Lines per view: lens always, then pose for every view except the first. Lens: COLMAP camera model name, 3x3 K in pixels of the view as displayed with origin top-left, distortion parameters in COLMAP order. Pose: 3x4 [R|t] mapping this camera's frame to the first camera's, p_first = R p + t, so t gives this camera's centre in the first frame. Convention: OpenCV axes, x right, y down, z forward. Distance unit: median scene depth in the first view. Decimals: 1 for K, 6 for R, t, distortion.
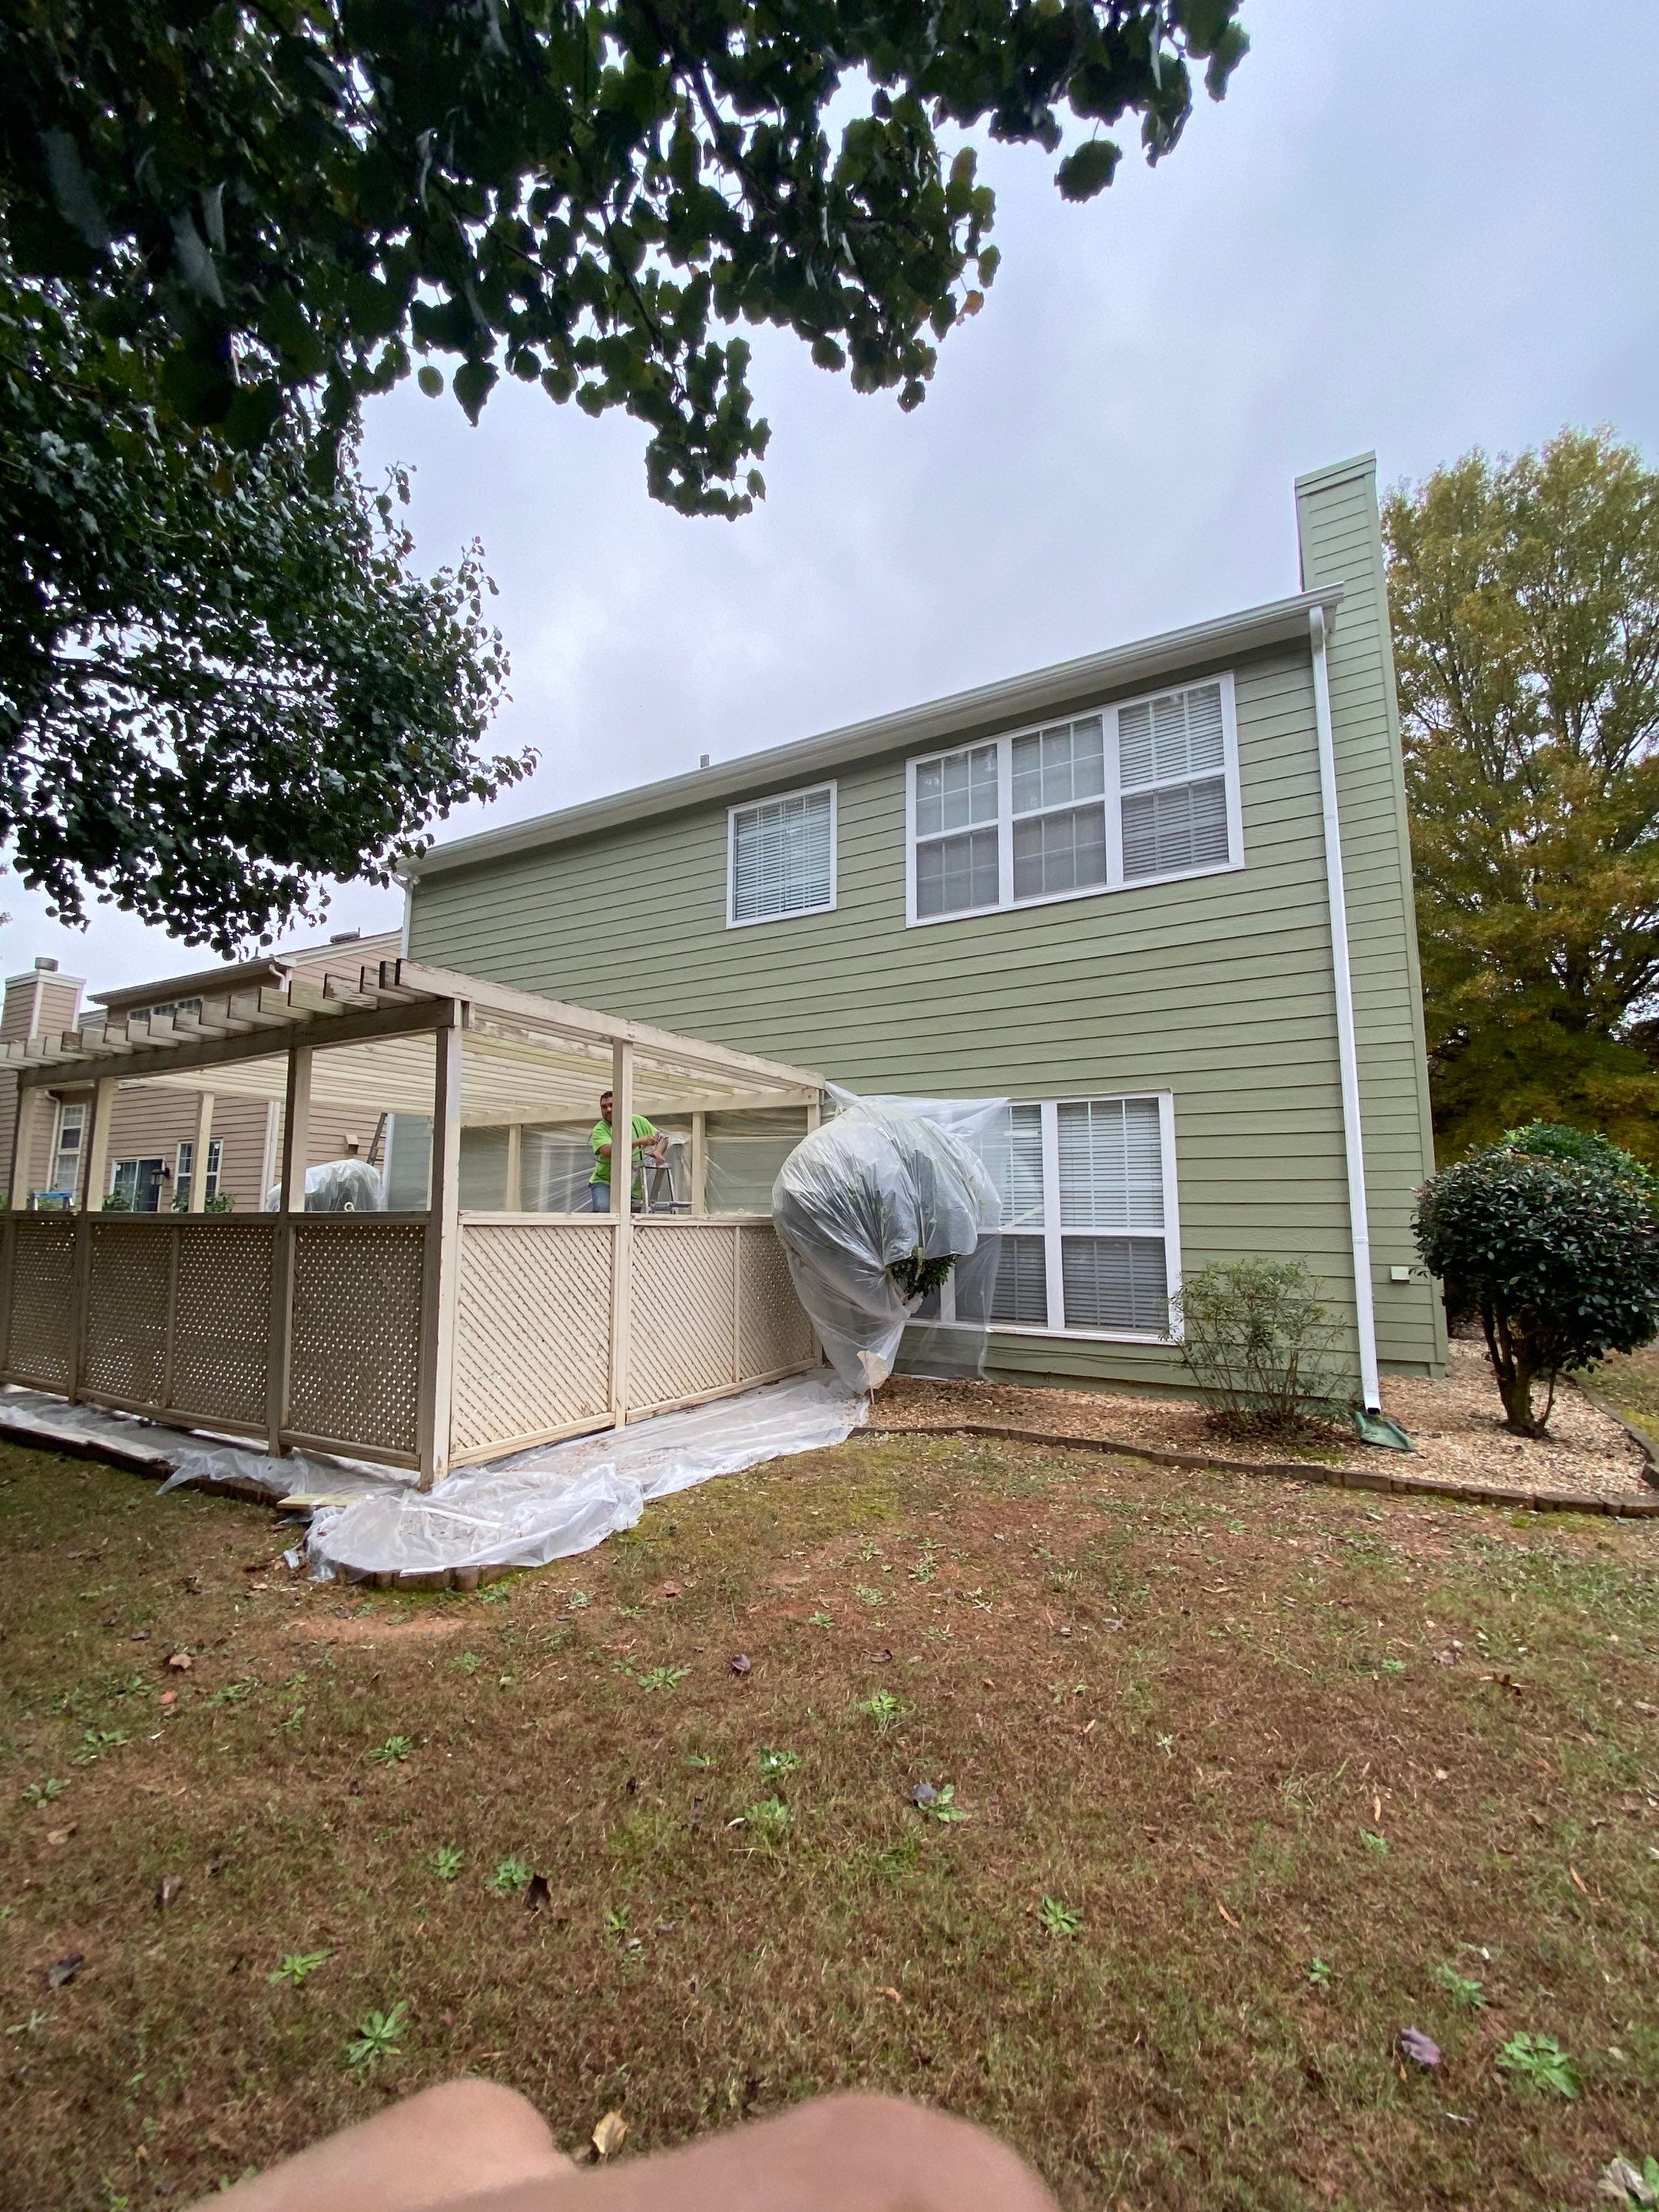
lens RADIAL K [[872.4, 0, 829.5], [0, 872.4, 1106.0], [0, 0, 1]] dist [0.009519, -0.015286]
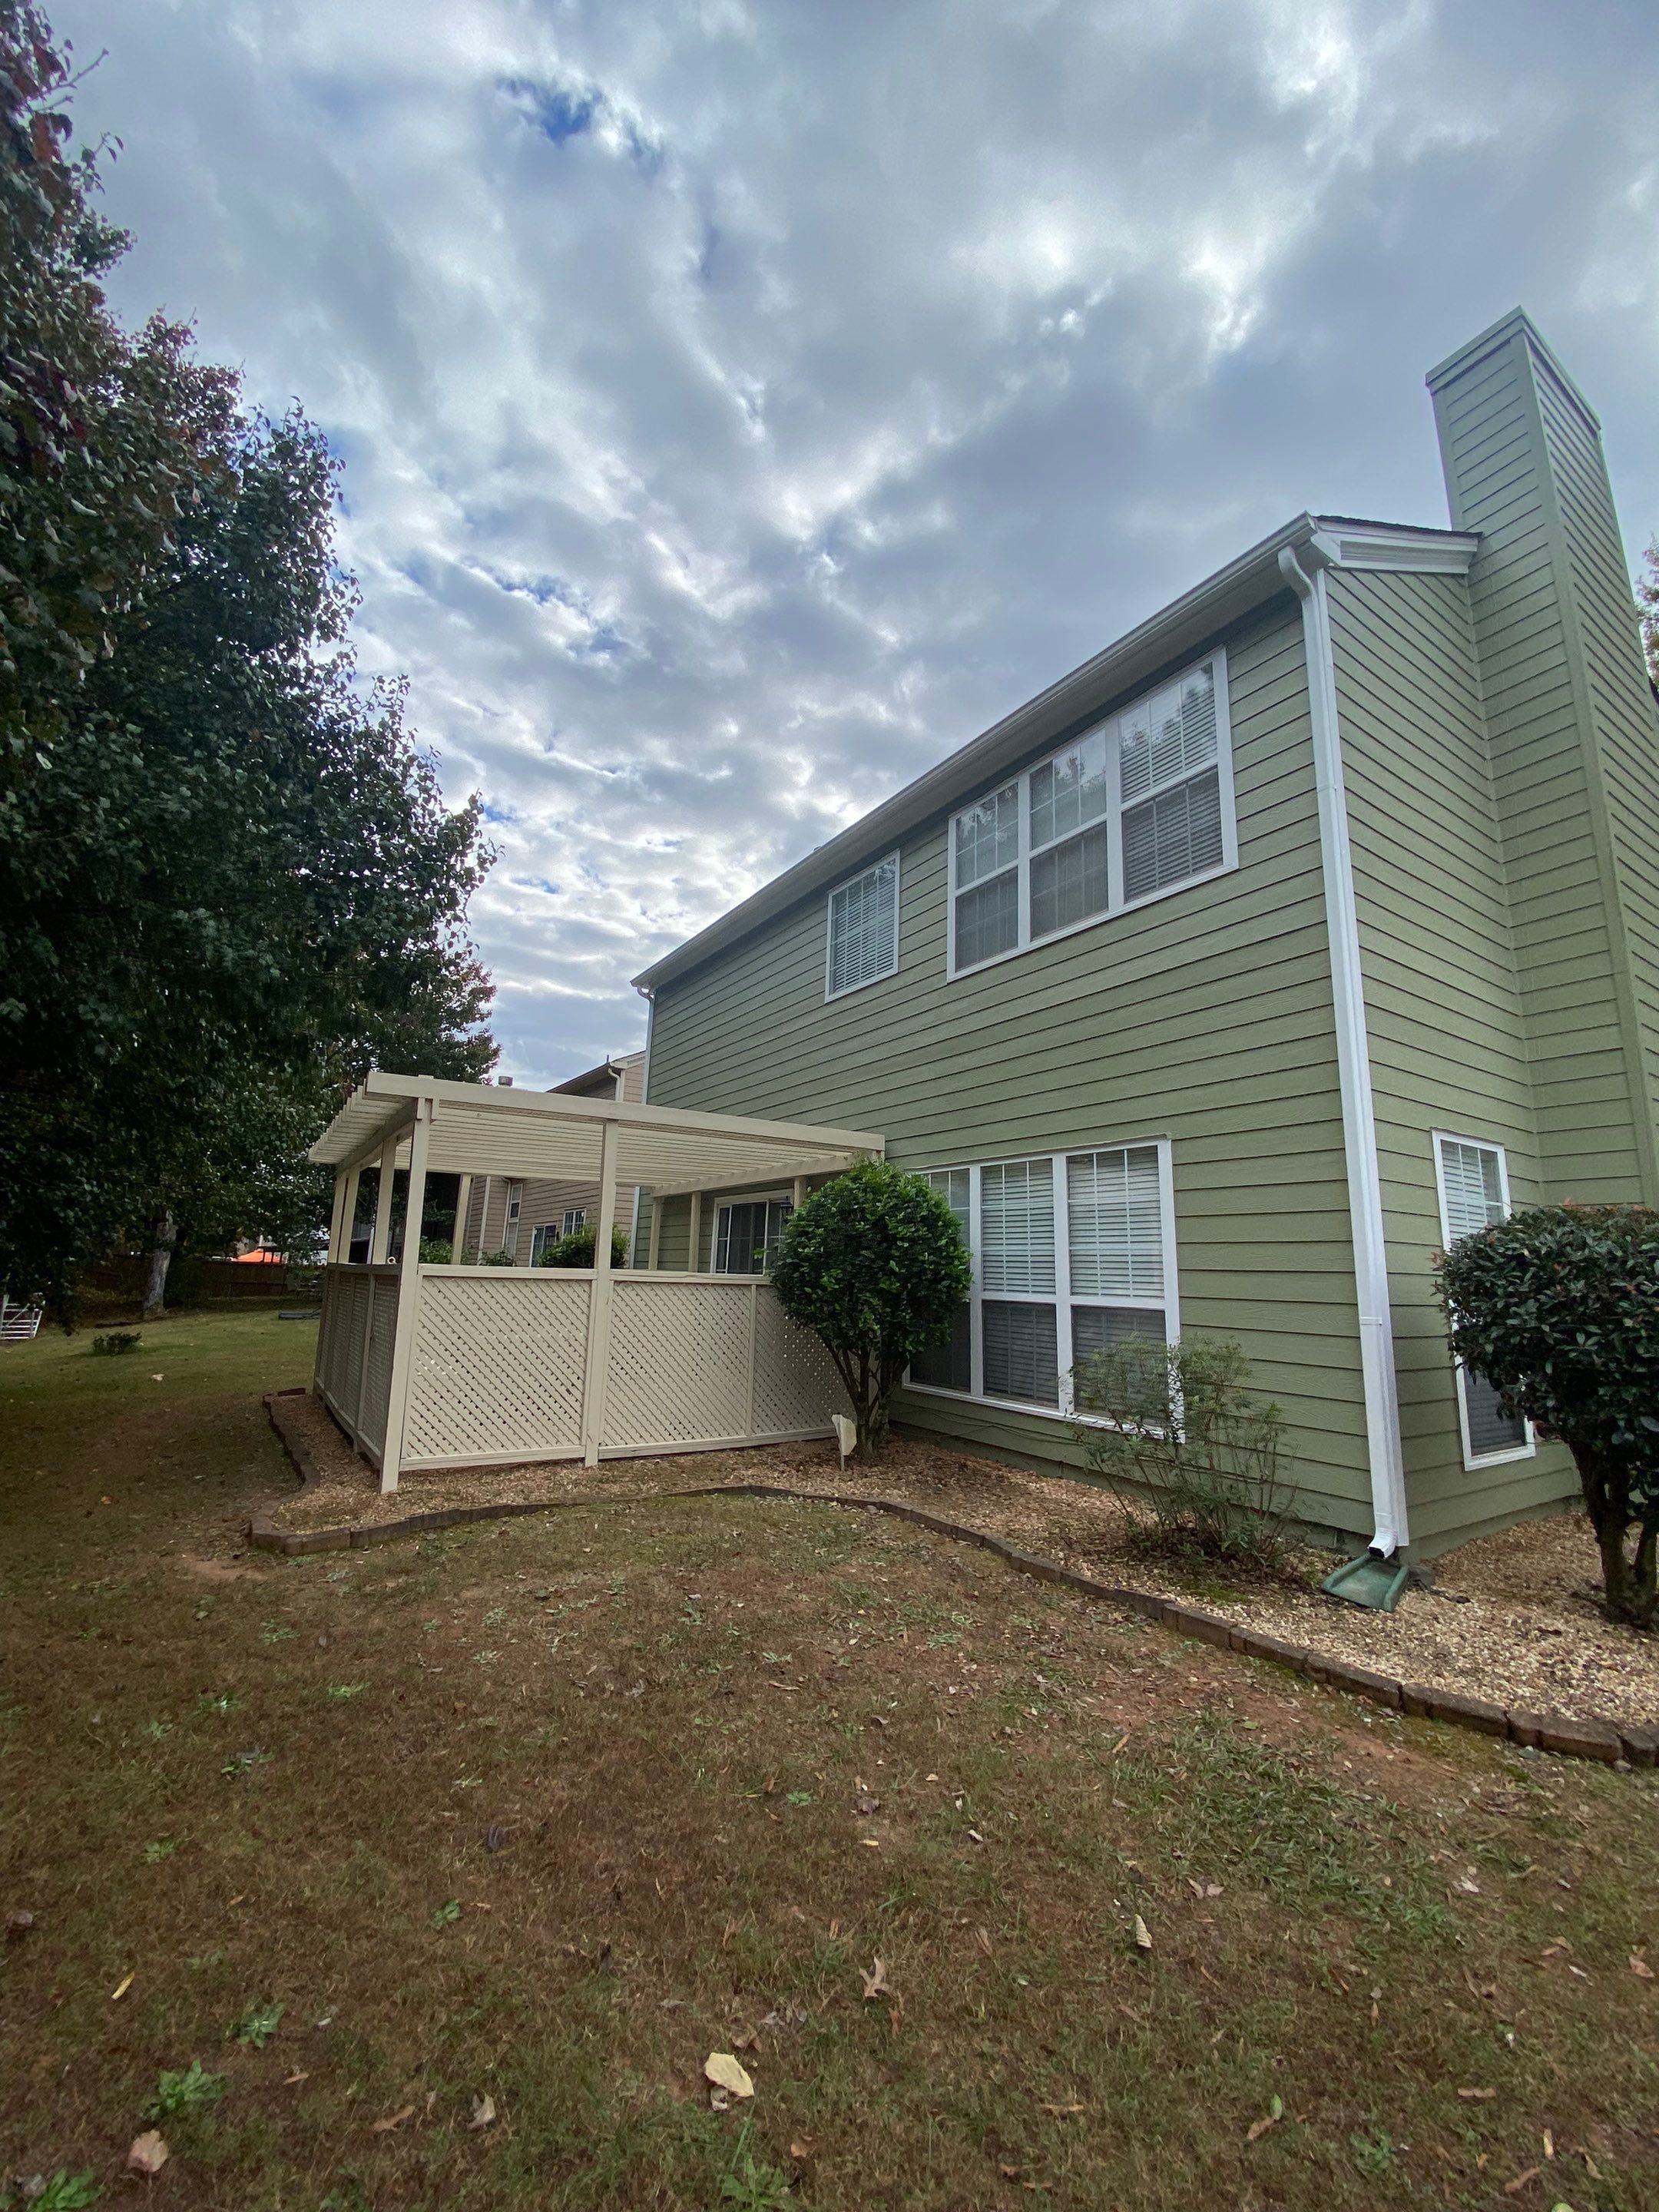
lens RADIAL K [[872.4, 0, 829.5], [0, 872.4, 1106.0], [0, 0, 1]] dist [0.009519, -0.015286]
pose [[0.892206, -0.066915, -0.446645, 0.623702], [0.035641, 0.996311, -0.078068, 0.009724], [0.450221, 0.053734, 0.891299, 0.109925]]
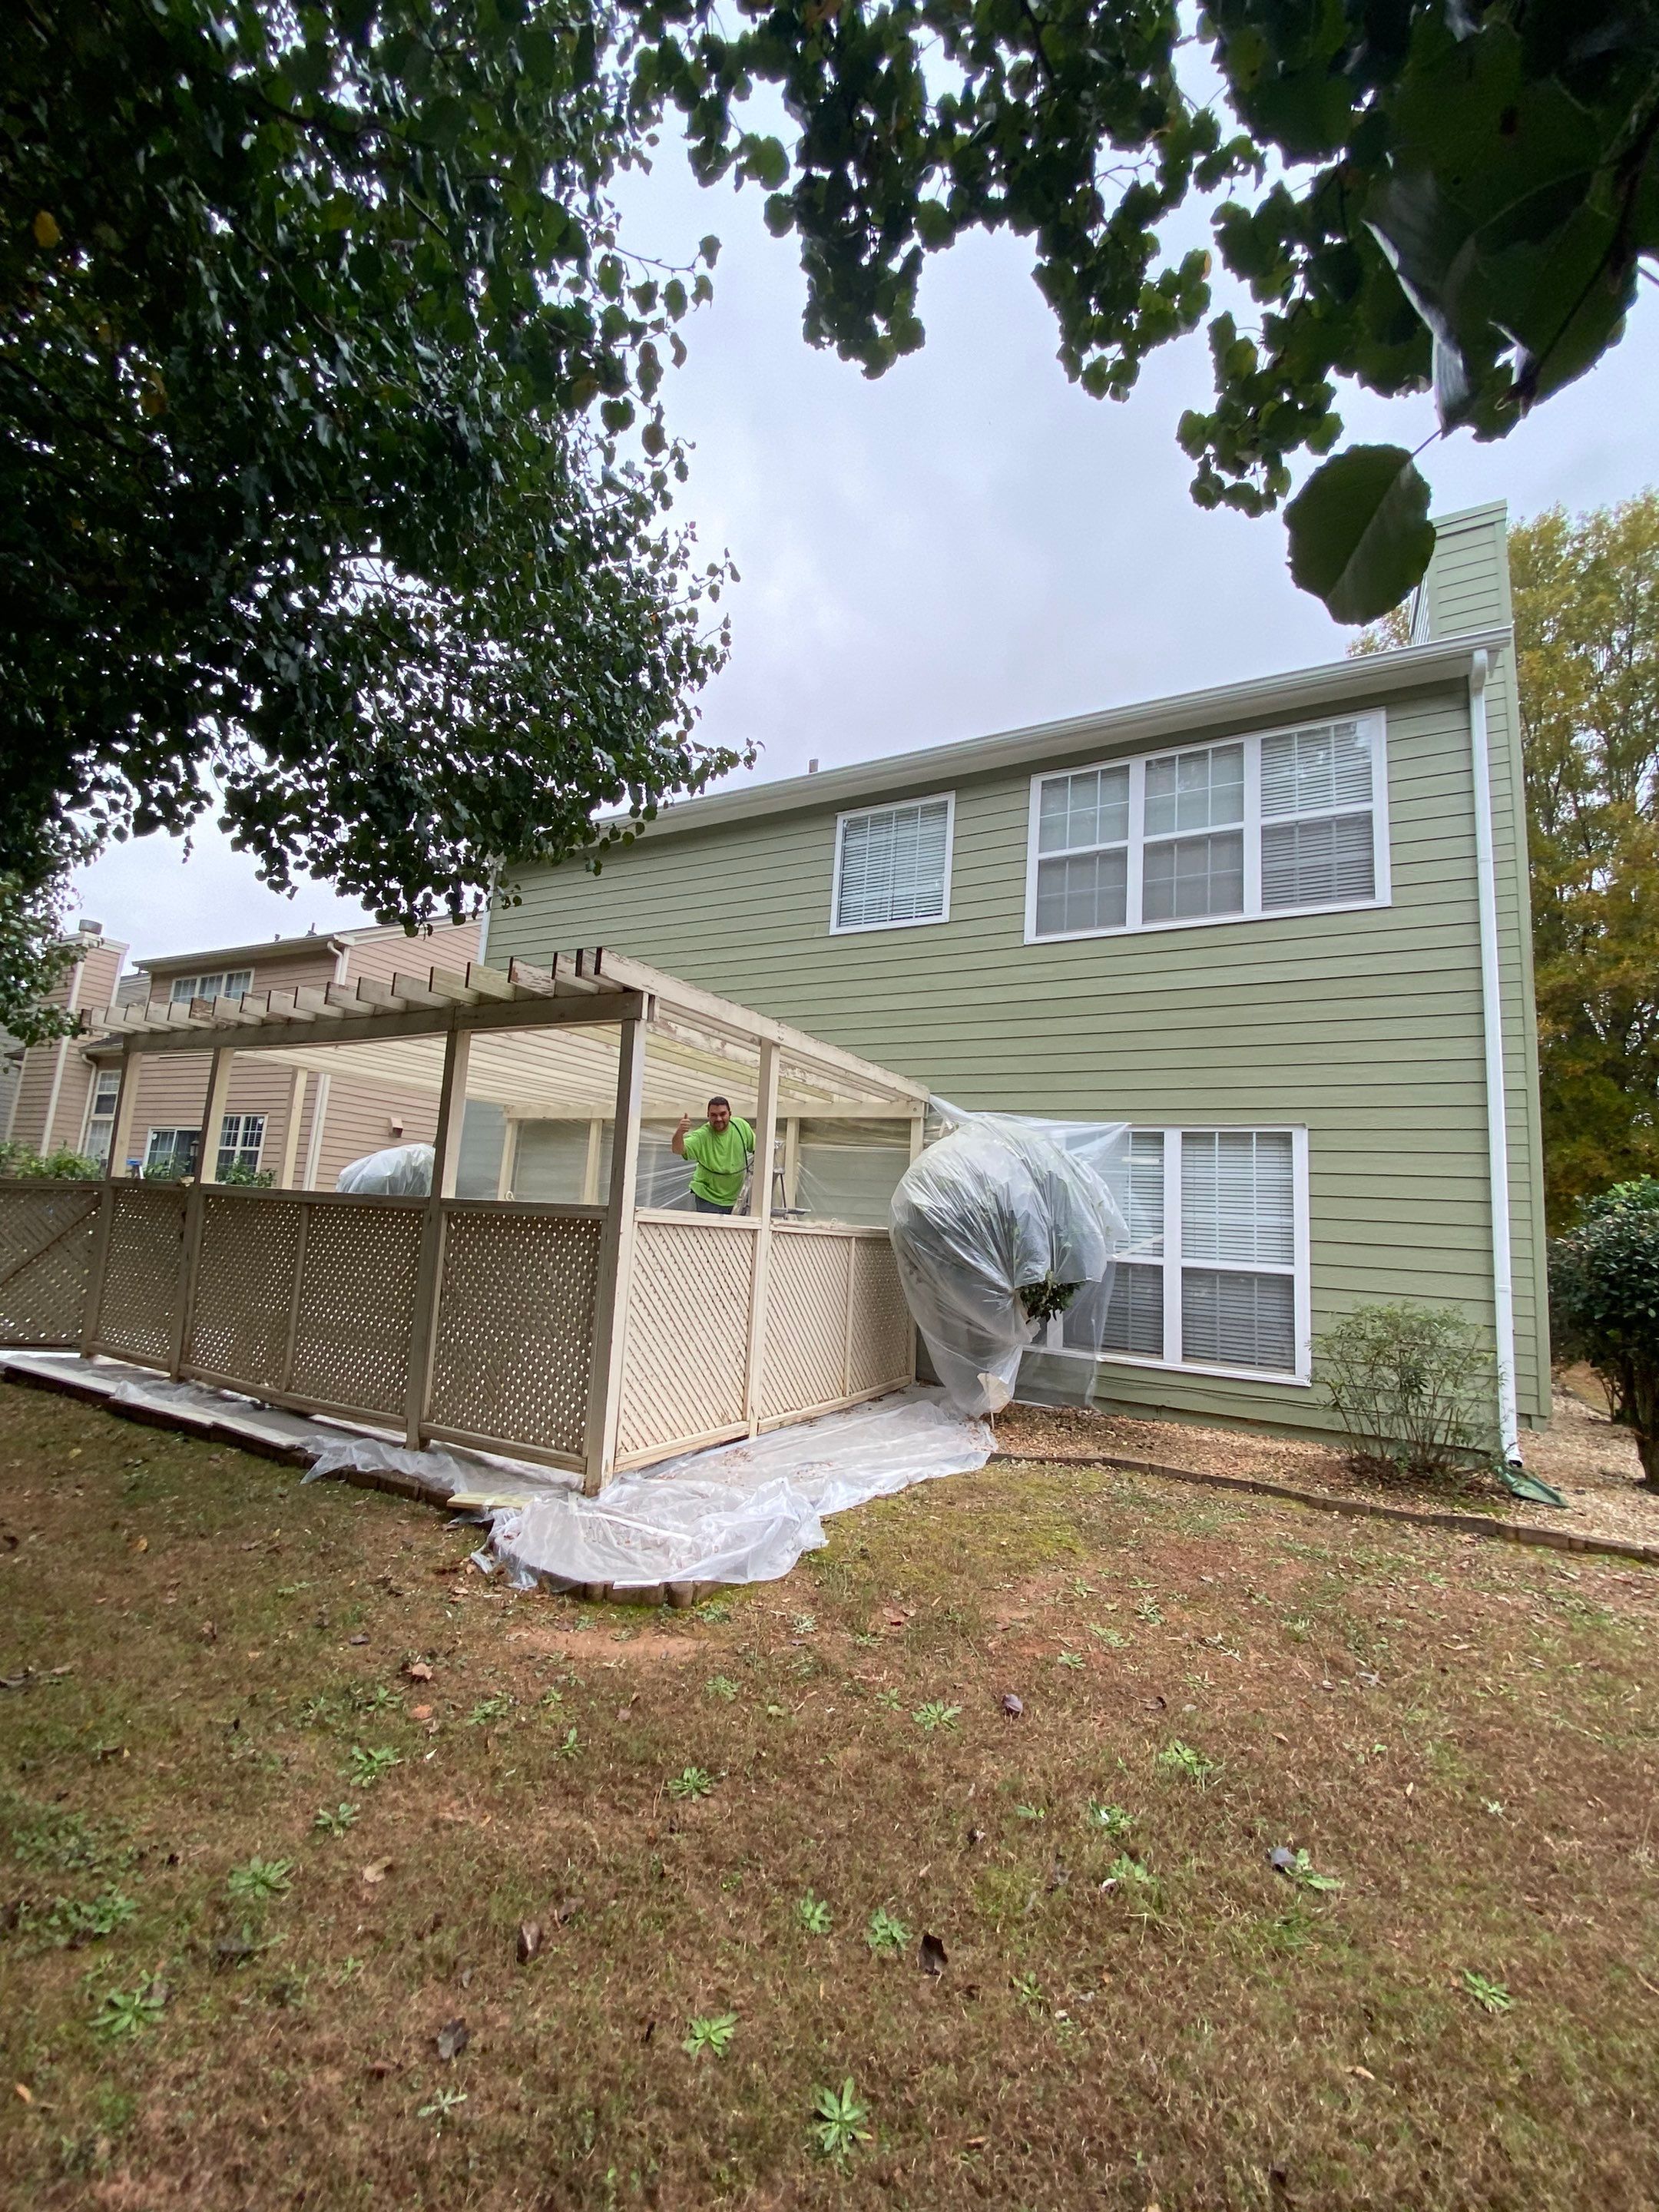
lens RADIAL K [[875.4, 0, 832.3], [0, 875.4, 1106.5], [0, 0, 1]] dist [-0.000354, -0.010210]
pose [[0.998208, 0.059614, 0.005247, -0.191935], [-0.059552, 0.998162, -0.011245, 0.004623], [-0.005908, 0.010912, 0.999923, 0.022031]]
